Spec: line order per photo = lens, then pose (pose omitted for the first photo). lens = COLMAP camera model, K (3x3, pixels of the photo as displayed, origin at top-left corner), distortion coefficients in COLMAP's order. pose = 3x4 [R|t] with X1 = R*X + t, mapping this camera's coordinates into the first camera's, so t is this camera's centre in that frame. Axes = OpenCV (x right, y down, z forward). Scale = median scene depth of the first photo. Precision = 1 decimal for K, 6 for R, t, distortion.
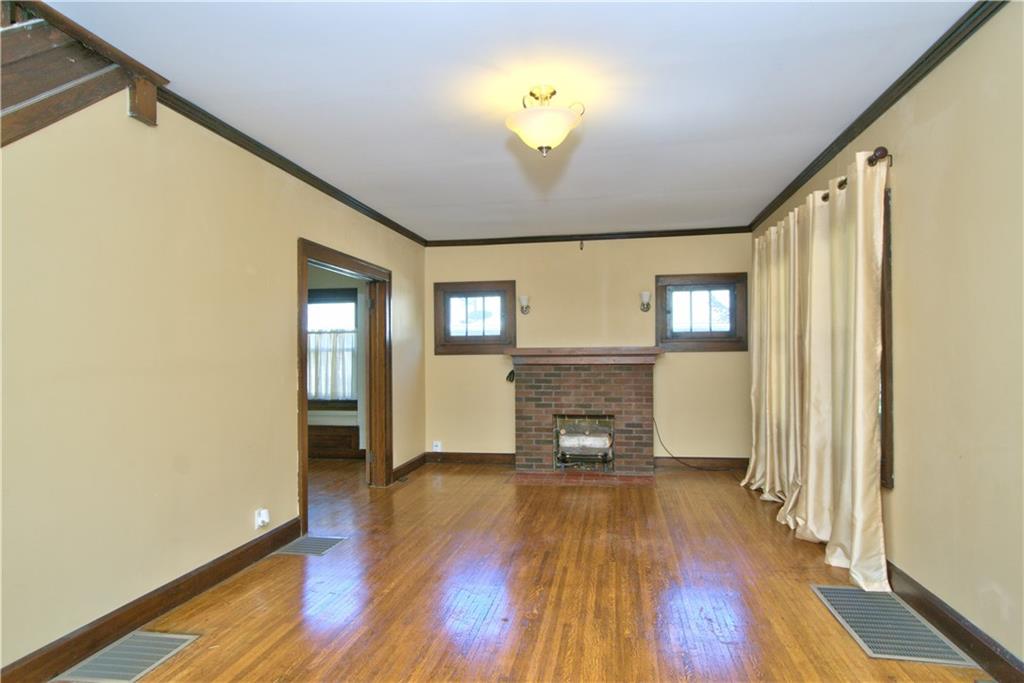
lens RADIAL K [[619.9, 0, 509.5], [0, 619.9, 334.7], [0, 0, 1]] dist [-0.000380, 0.000638]
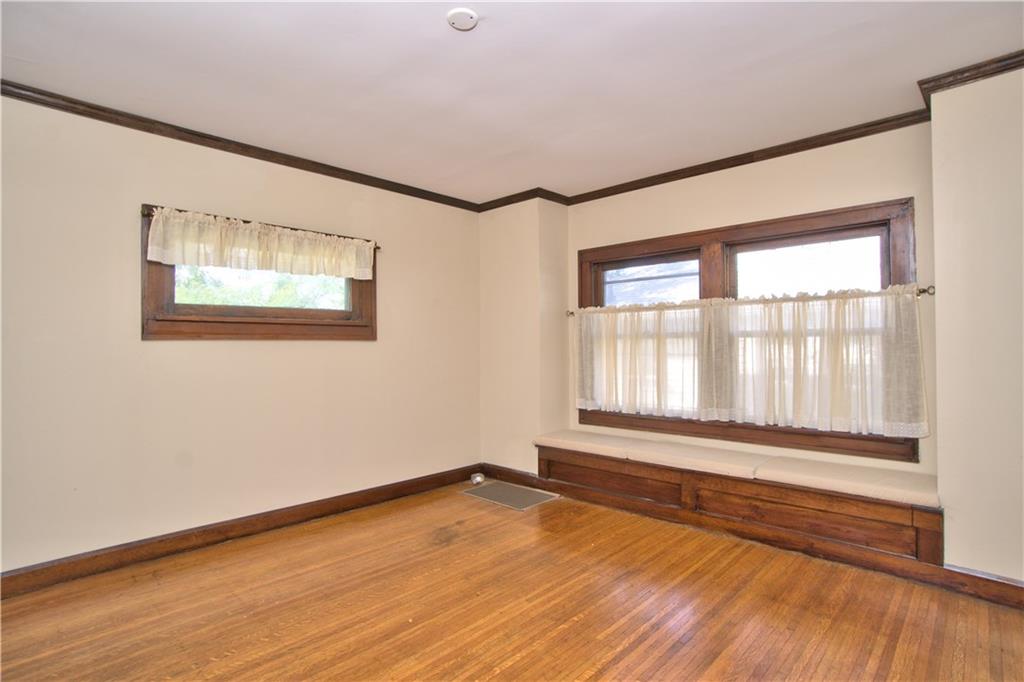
lens RADIAL K [[511.7, 0, 509.9], [0, 511.7, 343.3], [0, 0, 1]] dist [-0.028696, 0.007299]
pose [[0.830859, -0.004658, -0.556464, -0.284523], [0.024696, 0.999288, 0.028509, 0.016131], [0.555935, -0.037429, 0.830382, 0.533494]]
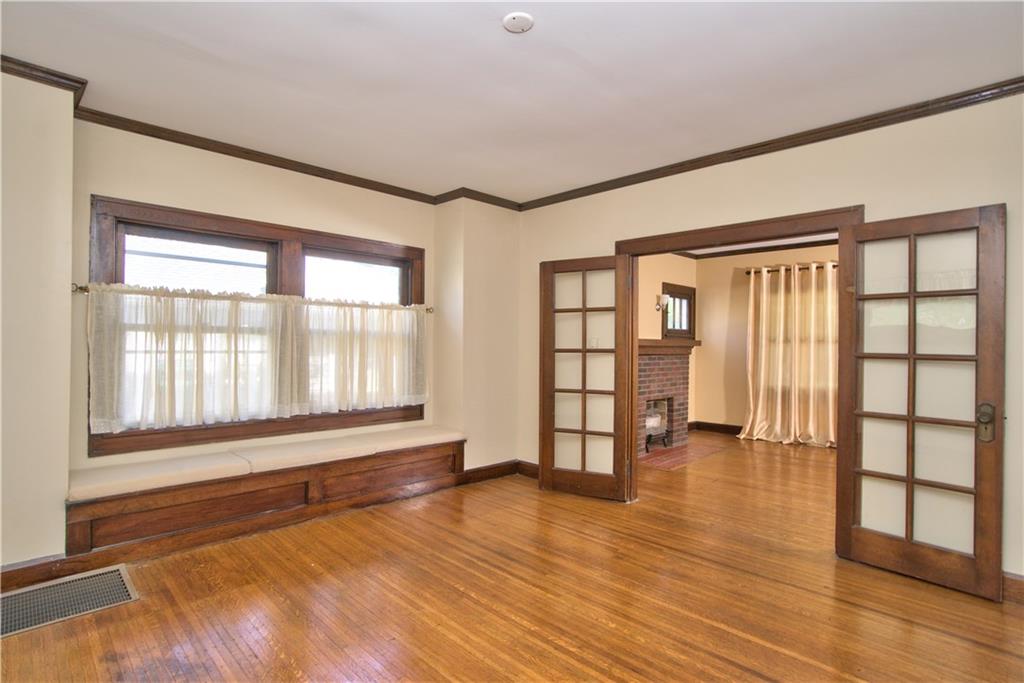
lens RADIAL K [[511.7, 0, 518.0], [0, 511.7, 343.2], [0, 0, 1]] dist [-0.028696, 0.007299]
pose [[0.575364, 0.011468, 0.817817, -0.676446], [-0.044029, 0.998886, 0.016969, 0.019979], [-0.816712, -0.045771, 0.575228, 0.583273]]
